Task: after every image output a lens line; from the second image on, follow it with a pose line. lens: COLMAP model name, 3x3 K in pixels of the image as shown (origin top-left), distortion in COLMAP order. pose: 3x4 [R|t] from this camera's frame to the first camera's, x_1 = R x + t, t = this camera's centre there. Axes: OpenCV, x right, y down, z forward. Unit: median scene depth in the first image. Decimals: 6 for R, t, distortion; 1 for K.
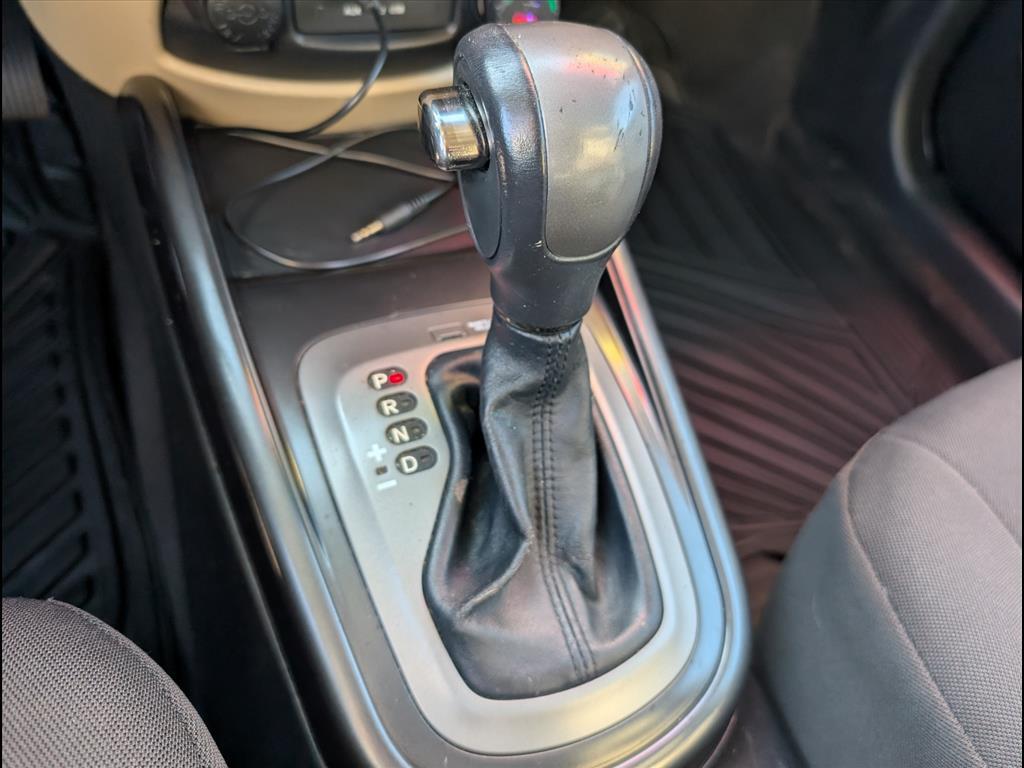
lens RADIAL K [[721.3, 0, 508.5], [0, 721.3, 383.1], [0, 0, 1]] dist [-0.050378, -0.001724]
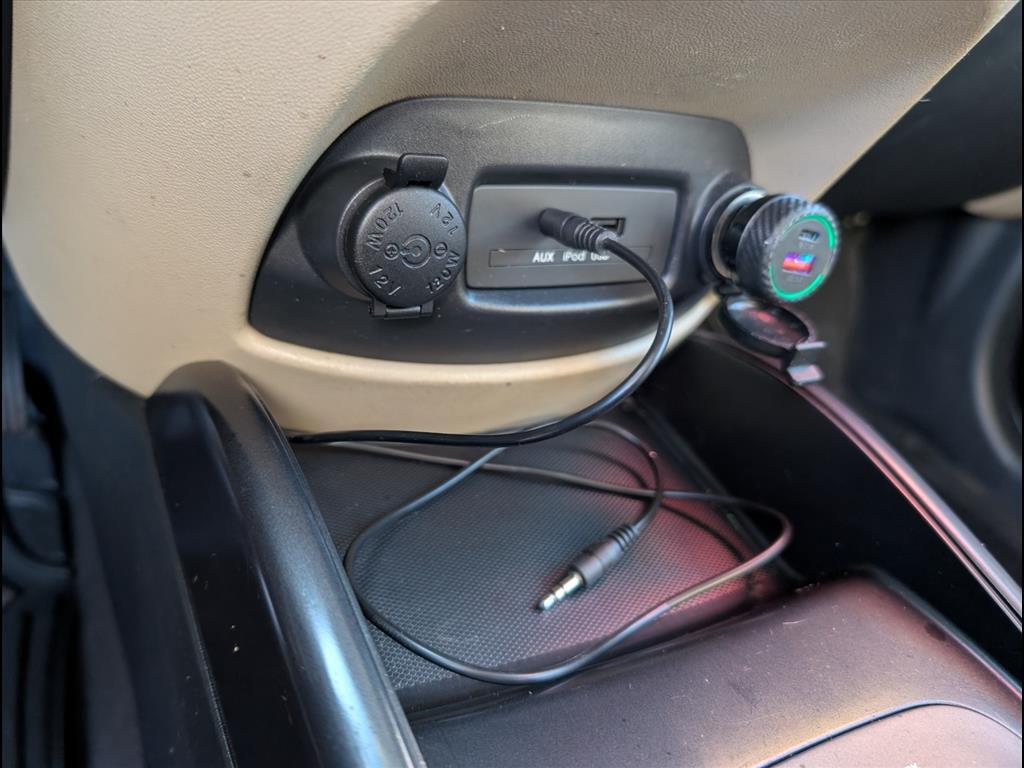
lens RADIAL K [[721.3, 0, 513.7], [0, 721.3, 386.2], [0, 0, 1]] dist [-0.050378, -0.001724]
pose [[0.996045, -0.055104, 0.069697, -0.343563], [0.077452, 0.922871, -0.377241, -0.182605], [-0.043534, 0.381147, 0.923489, 0.482044]]
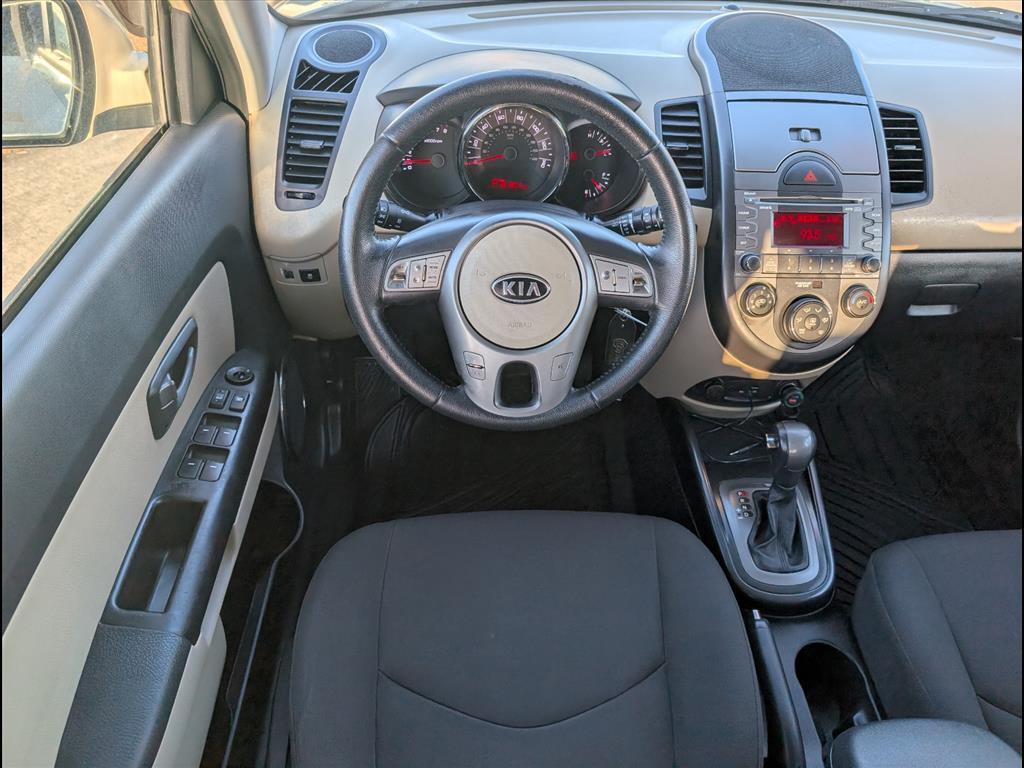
lens RADIAL K [[721.3, 0, 515.2], [0, 721.3, 381.3], [0, 0, 1]] dist [-0.050378, -0.001724]
pose [[0.923257, 0.113602, -0.367003, 0.047327], [-0.208314, 0.950689, -0.229772, 0.541286], [0.322803, 0.288591, 0.901395, -2.928898]]
